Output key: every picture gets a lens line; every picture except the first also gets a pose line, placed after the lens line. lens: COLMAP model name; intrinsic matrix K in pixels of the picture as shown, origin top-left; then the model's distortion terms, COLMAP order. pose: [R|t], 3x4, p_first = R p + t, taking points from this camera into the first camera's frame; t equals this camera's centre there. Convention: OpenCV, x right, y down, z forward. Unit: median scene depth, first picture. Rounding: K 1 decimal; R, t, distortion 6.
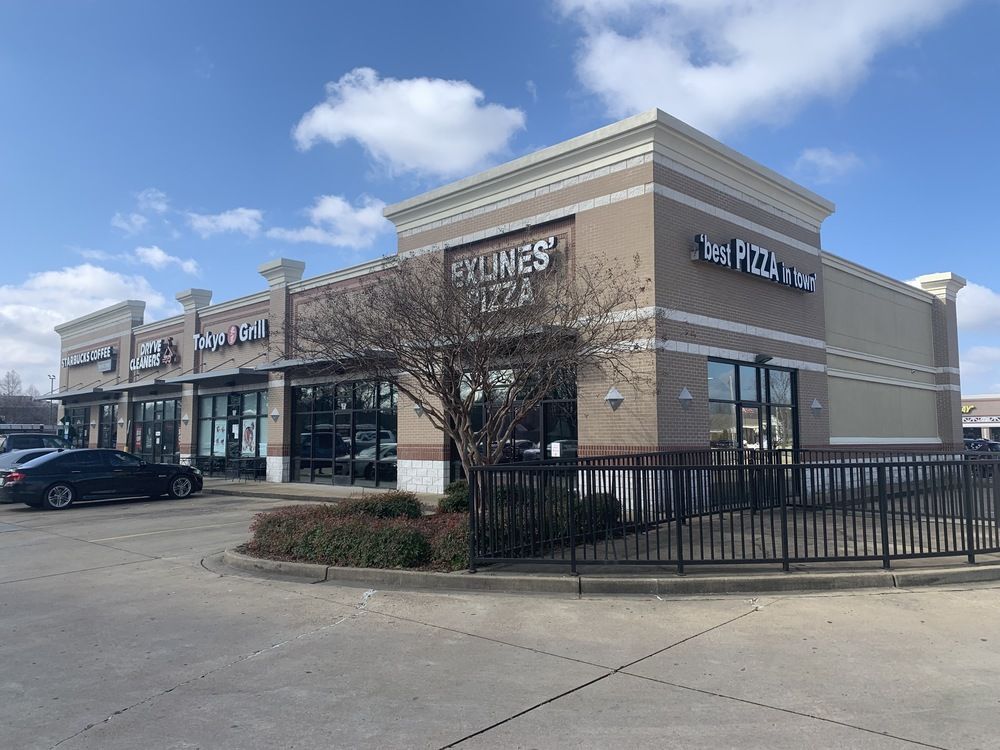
lens RADIAL K [[824.3, 0, 431.4], [0, 824.3, 374.0], [0, 0, 1]] dist [0.219682, -0.578565]
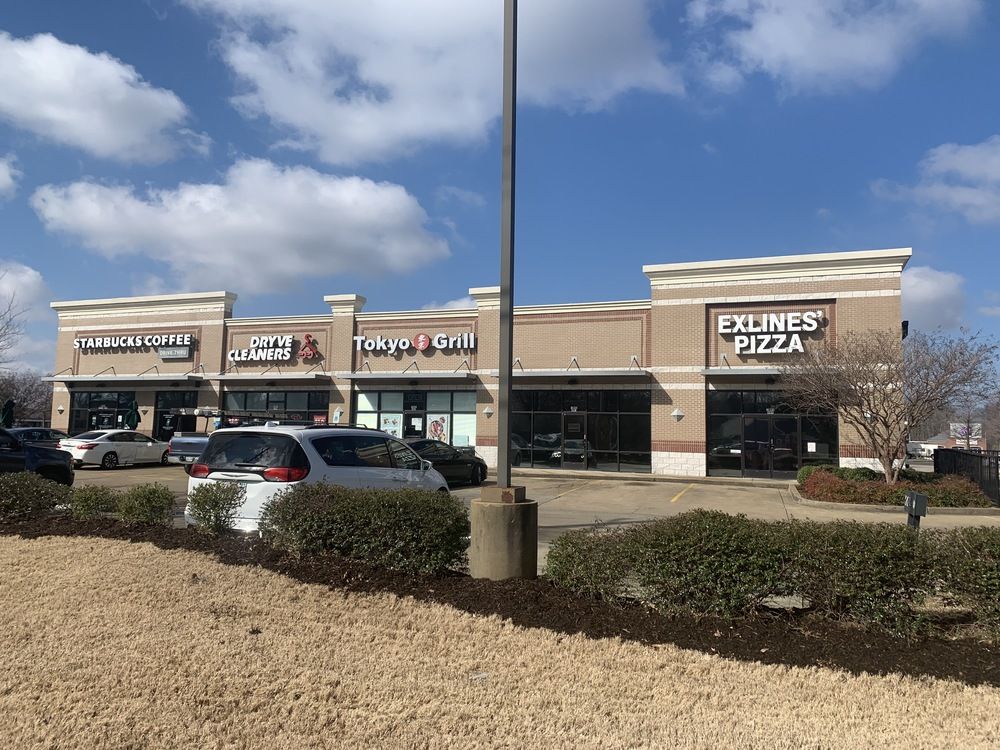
lens RADIAL K [[766.4, 0, 500.0], [0, 766.4, 375.0], [0, 0, 1]] dist [0.101051, -0.117848]
pose [[0.876588, 0.053788, 0.478226, -0.903159], [-0.058326, 0.998283, -0.005370, -0.001020], [-0.477694, -0.023186, 0.878220, 0.002239]]
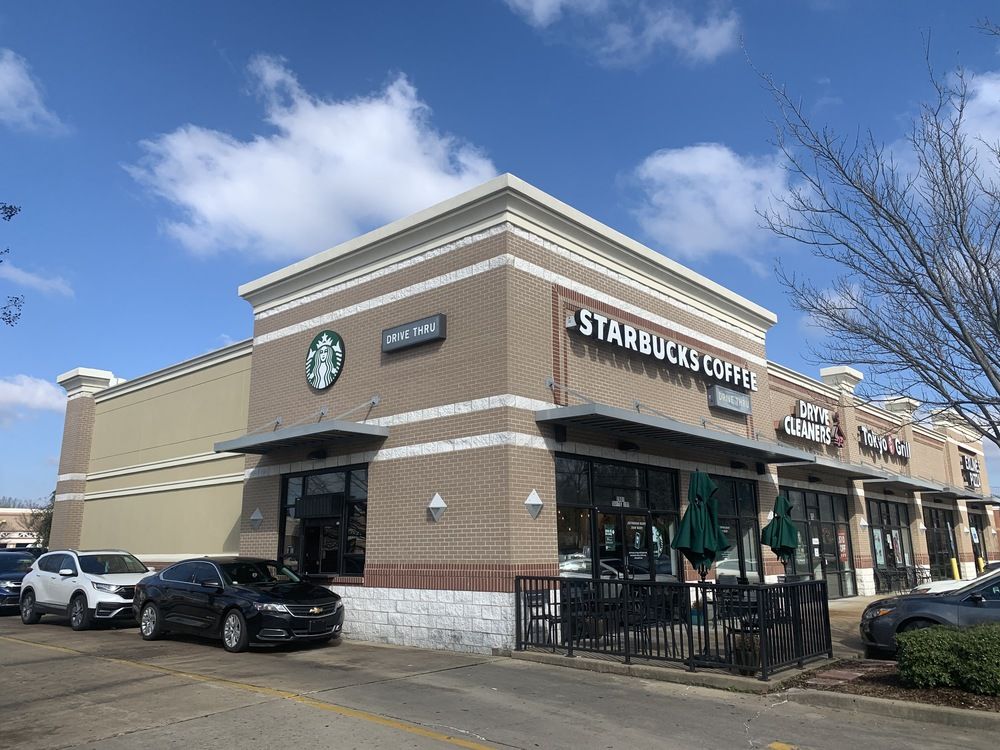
lens RADIAL K [[766.4, 0, 500.0], [0, 766.4, 375.0], [0, 0, 1]] dist [0.101051, -0.117848]
pose [[-0.161856, 0.217588, 0.962527, -1.503369], [-0.073191, 0.970055, -0.231597, 0.172149], [-0.984096, -0.107934, -0.141084, 2.220176]]
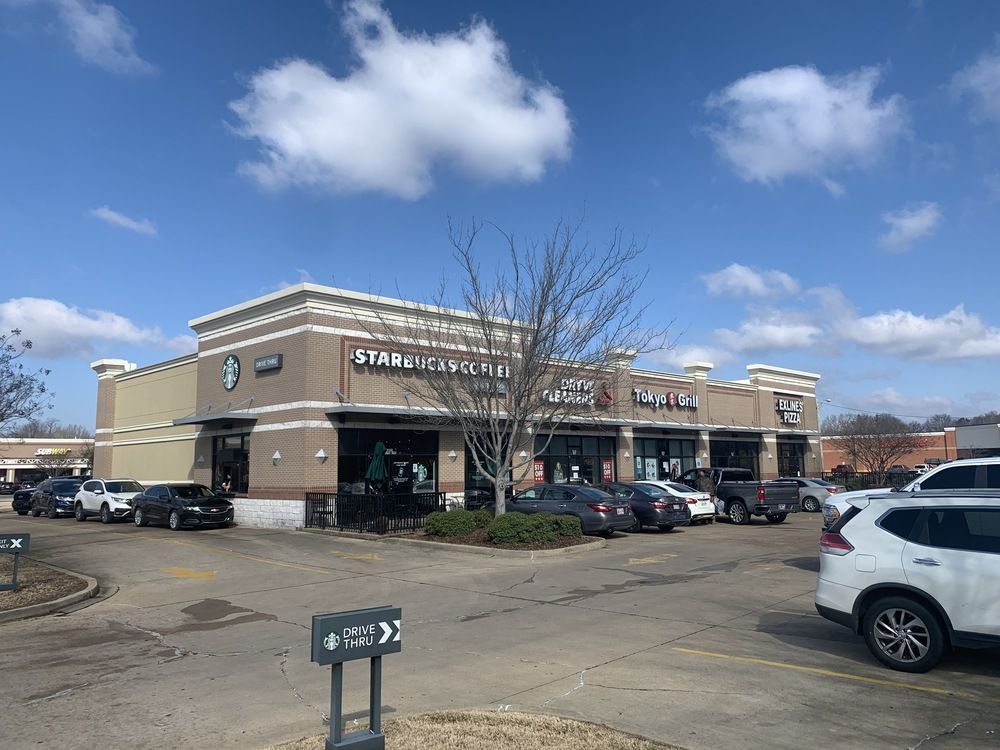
lens RADIAL K [[766.4, 0, 500.0], [0, 766.4, 375.0], [0, 0, 1]] dist [0.101051, -0.117848]
pose [[-0.101551, 0.120328, 0.987526, -2.089497], [-0.066861, 0.989588, -0.127455, 0.138651], [-0.992581, -0.078970, -0.092449, 1.955506]]
